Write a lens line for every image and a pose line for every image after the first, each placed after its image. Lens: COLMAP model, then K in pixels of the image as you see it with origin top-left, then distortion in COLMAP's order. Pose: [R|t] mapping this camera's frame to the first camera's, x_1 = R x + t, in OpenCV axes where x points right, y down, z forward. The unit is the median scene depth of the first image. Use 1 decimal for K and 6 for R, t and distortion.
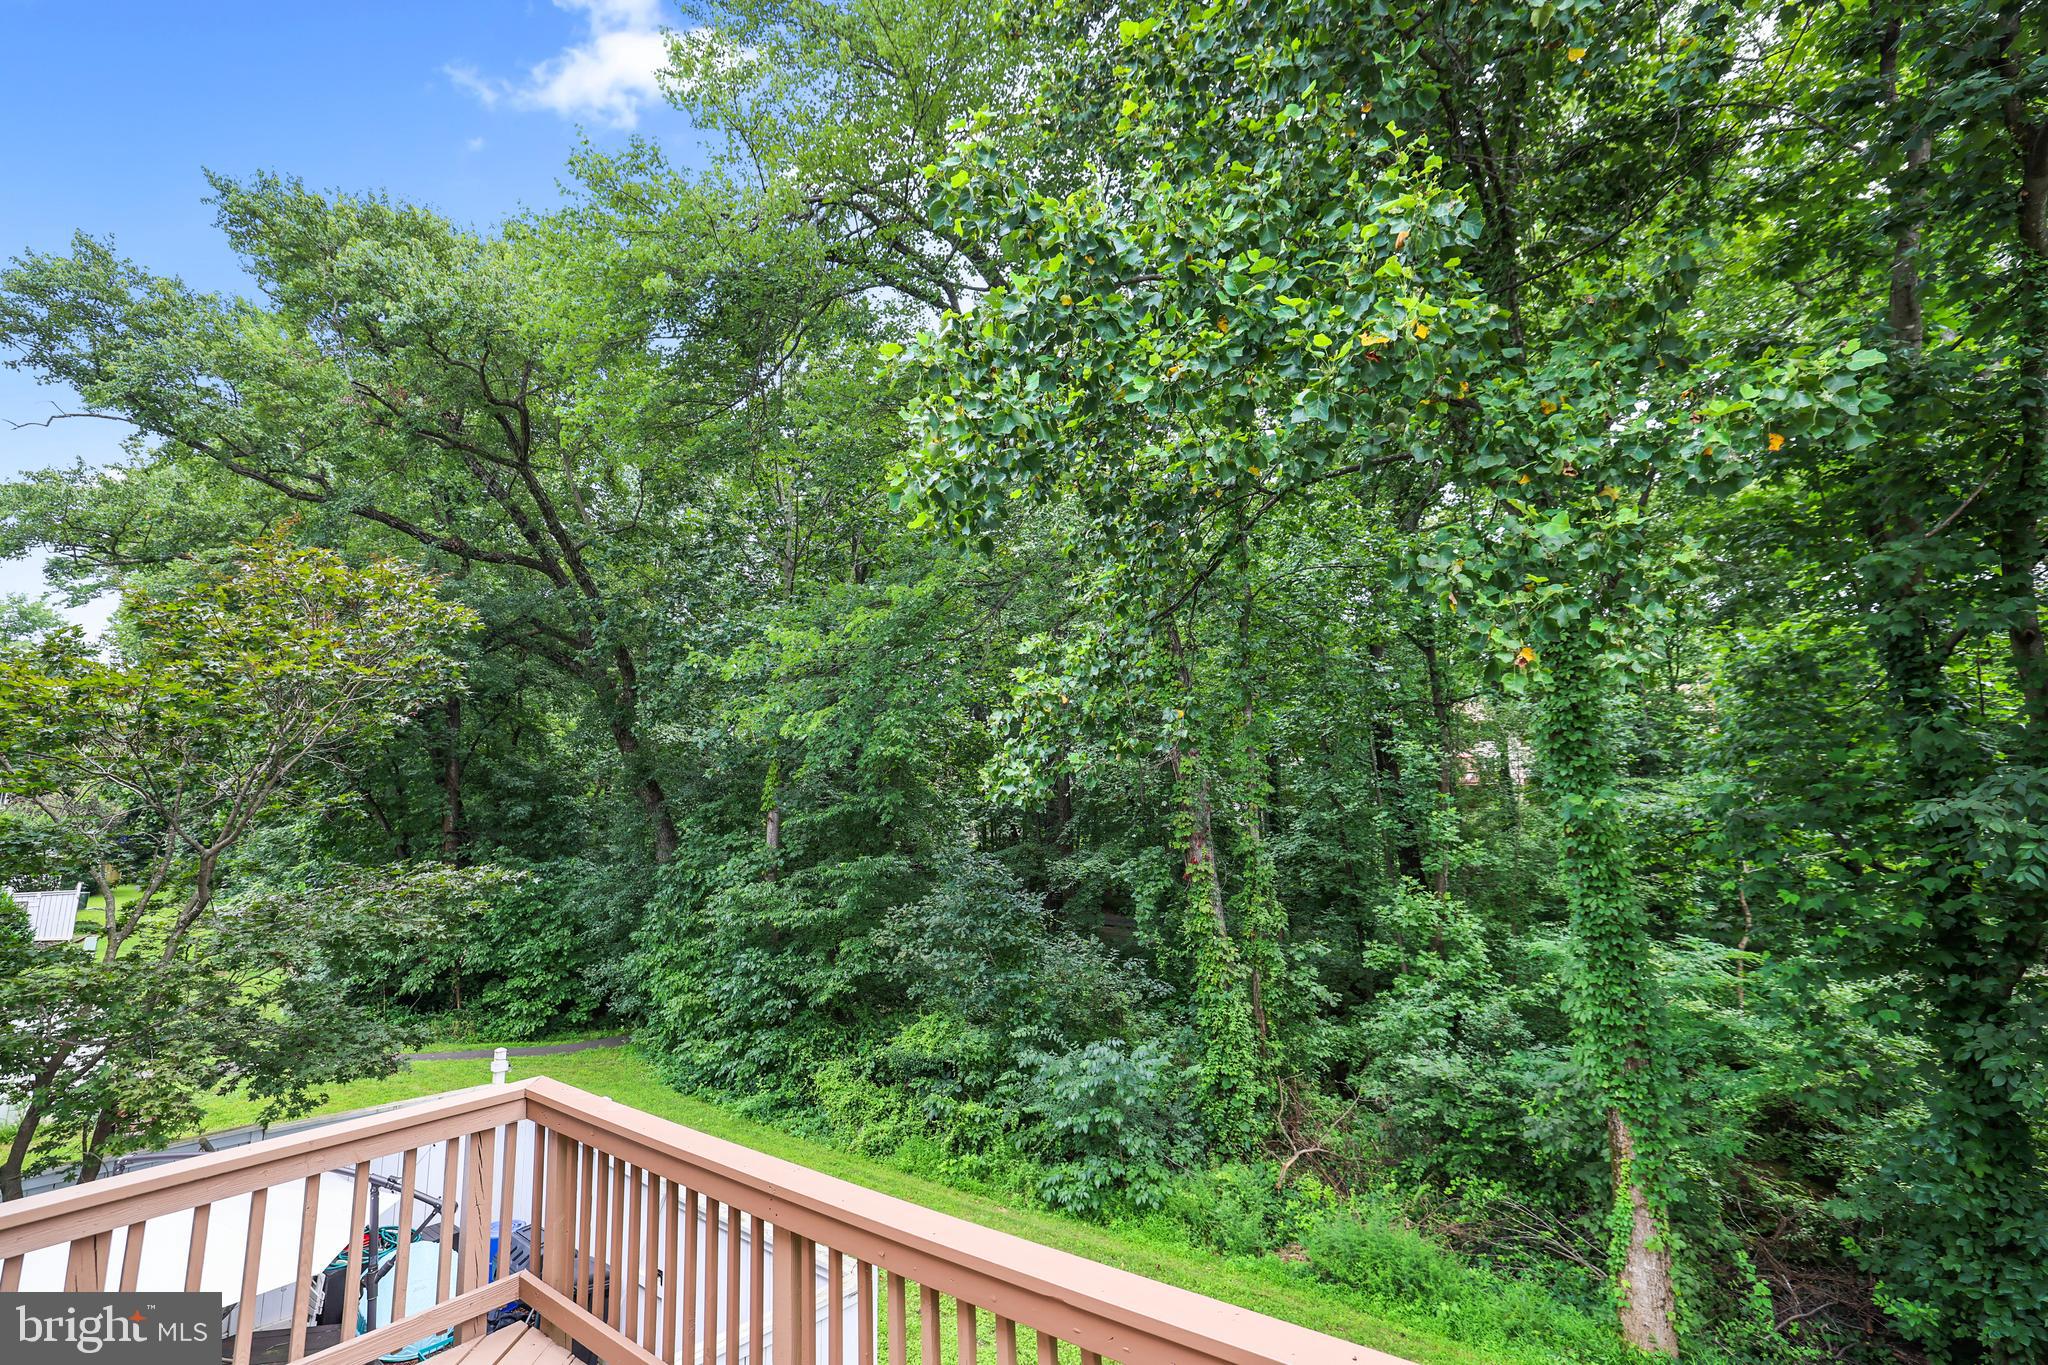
lens RADIAL K [[893.4, 0, 1021.6], [0, 893.4, 660.4], [0, 0, 1]] dist [-0.018499, -0.000140]
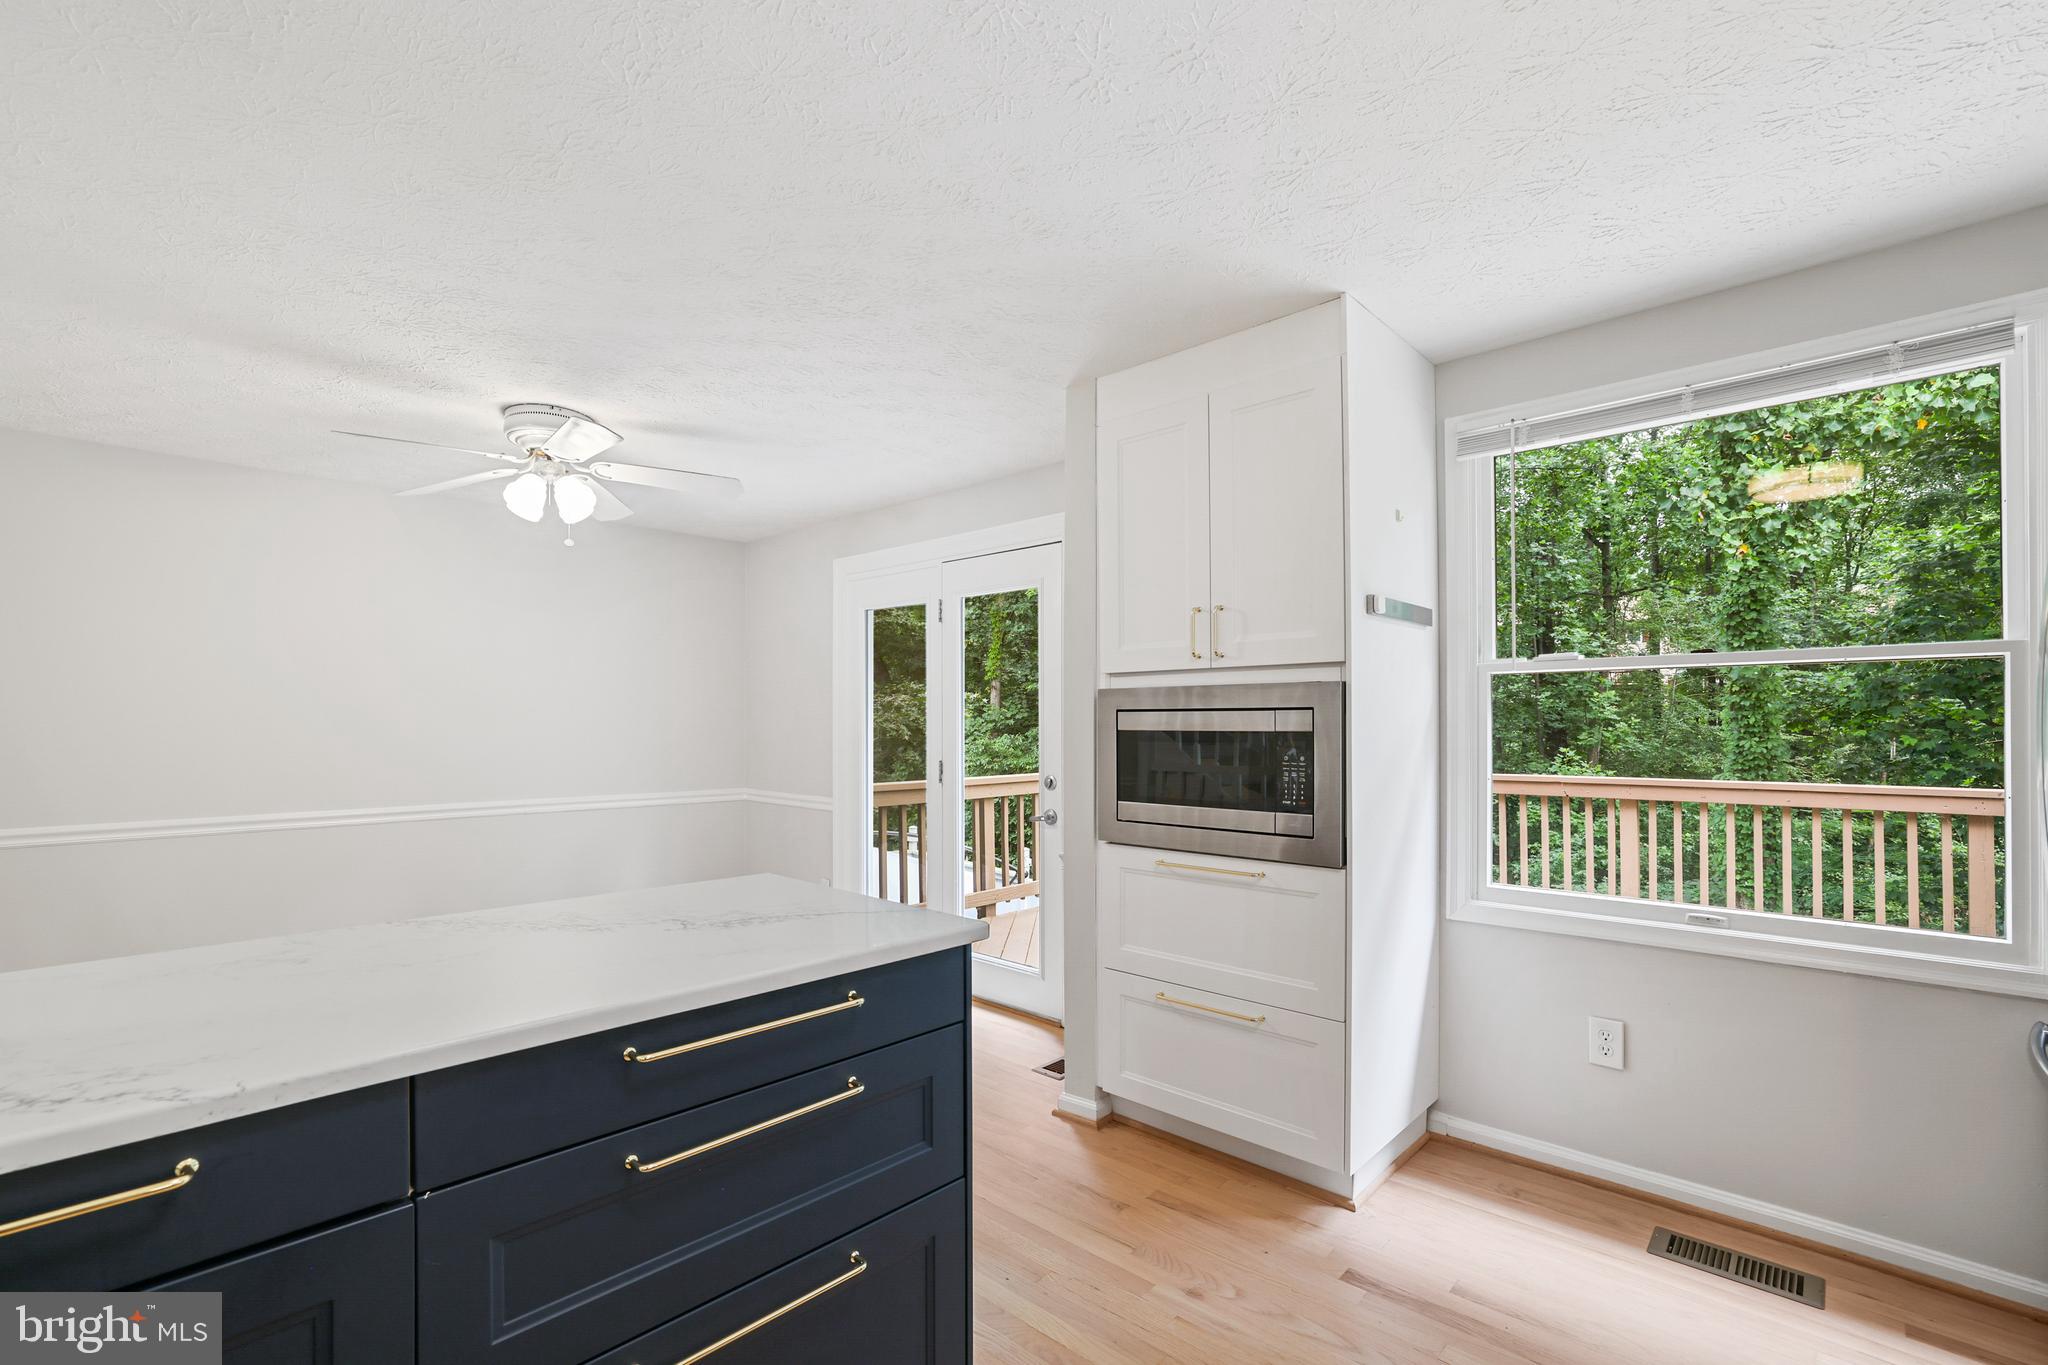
lens RADIAL K [[930.0, 0, 1028.0], [0, 930.0, 718.5], [0, 0, 1]] dist [-0.001712, 0.000422]
pose [[0.996206, 0.025470, -0.083211, -0.616446], [-0.010362, 0.984124, 0.177179, 0.011105], [0.086402, -0.175645, 0.980655, -0.887042]]
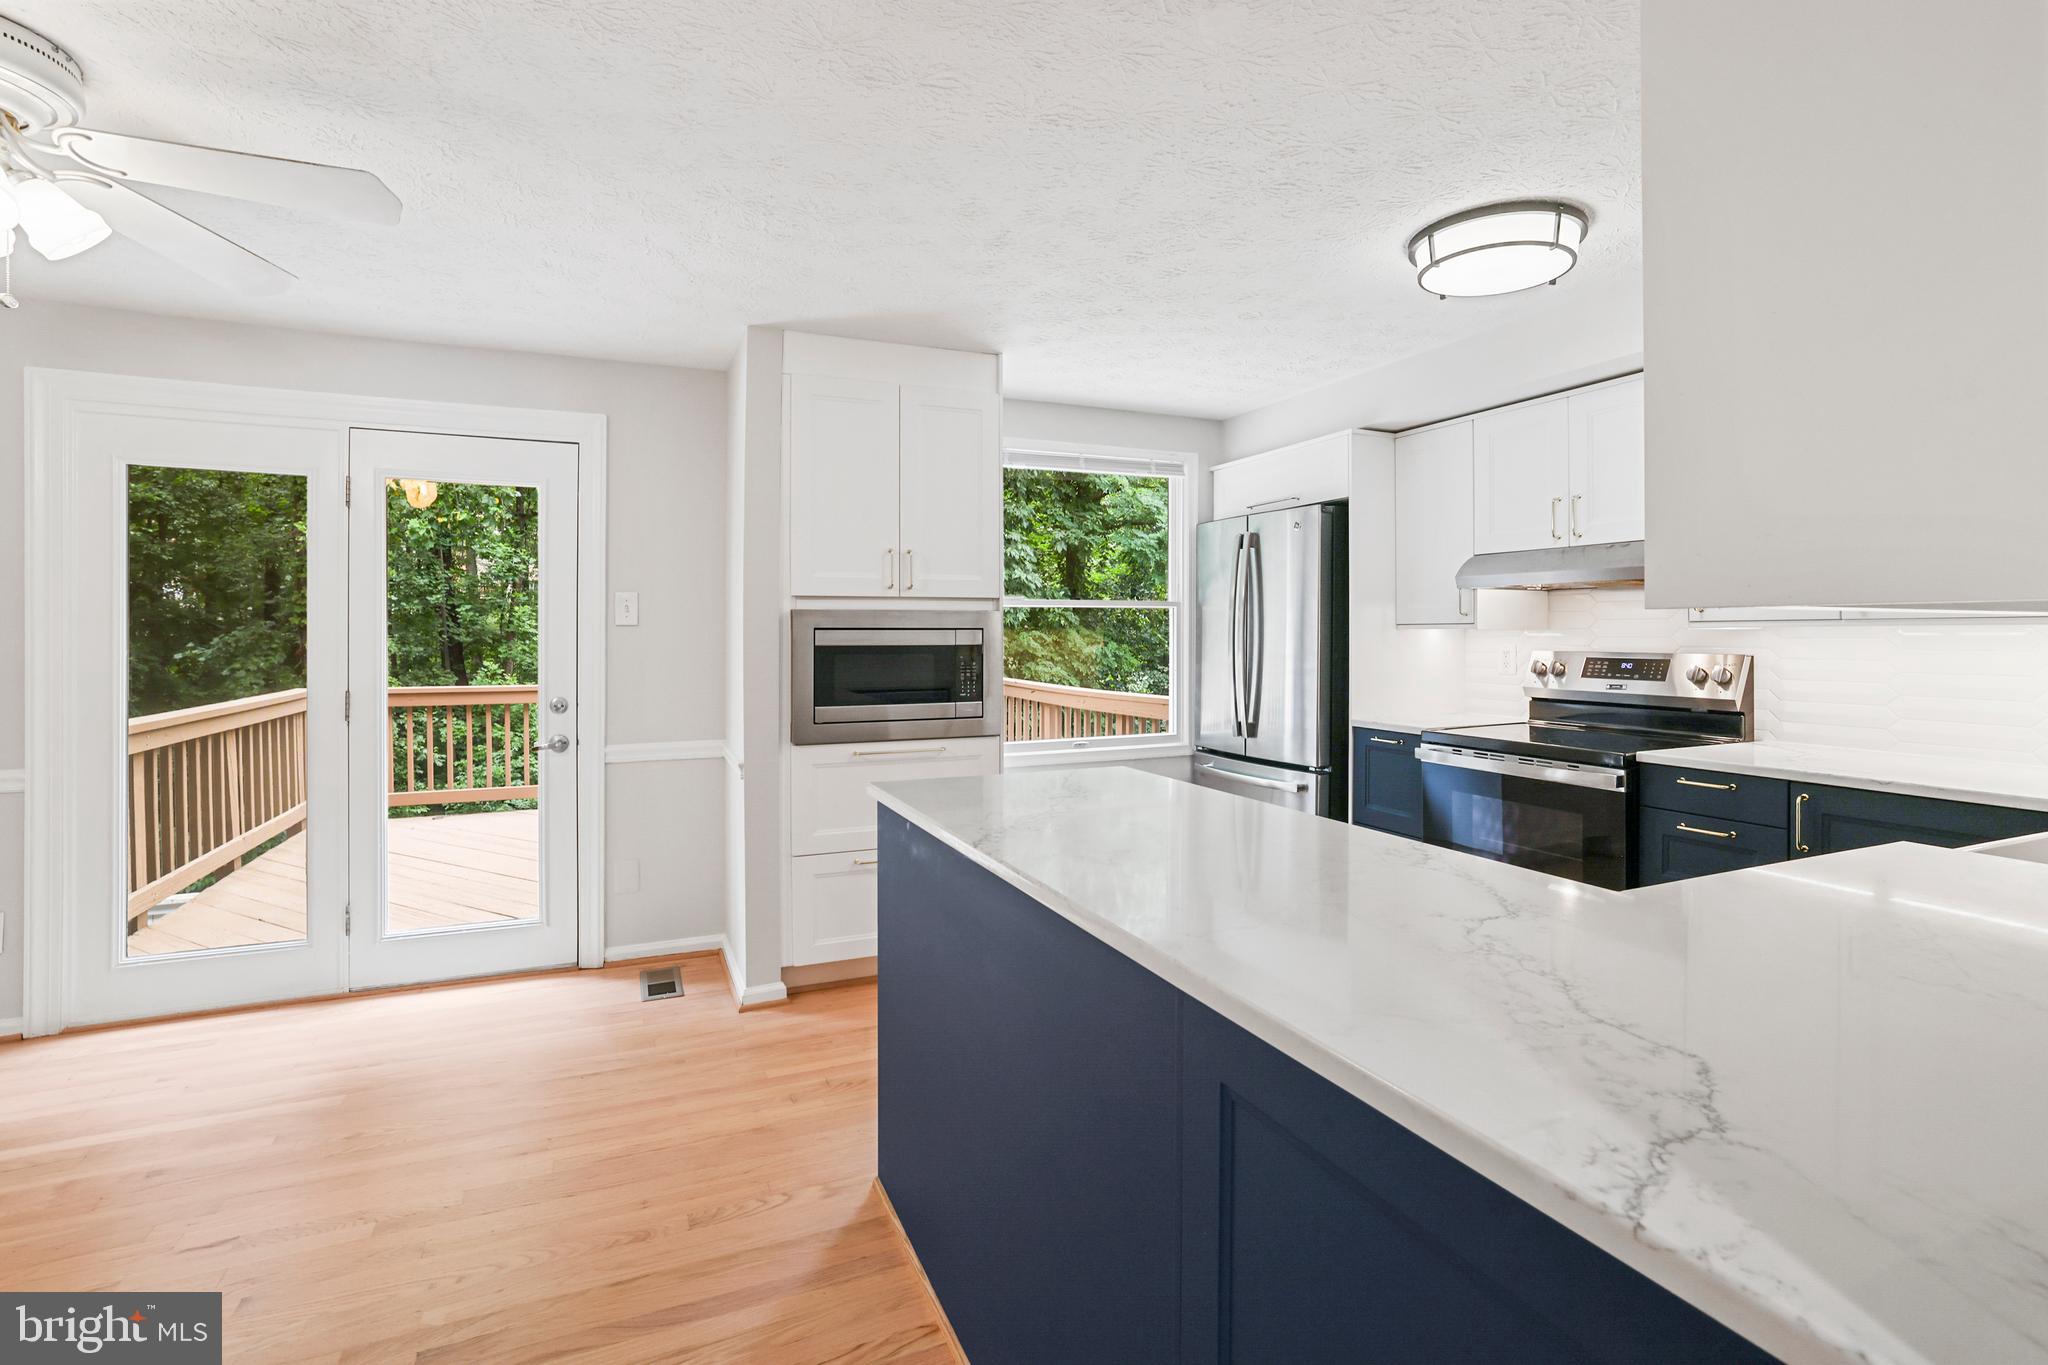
lens RADIAL K [[964.9, 0, 1022.8], [0, 964.9, 619.9], [0, 0, 1]] dist [0.039867, 0.000052]
pose [[0.484625, 0.039151, 0.873845, -1.331671], [-0.169162, 0.984334, 0.049714, 0.052559], [-0.858209, -0.171915, 0.483655, -0.741703]]
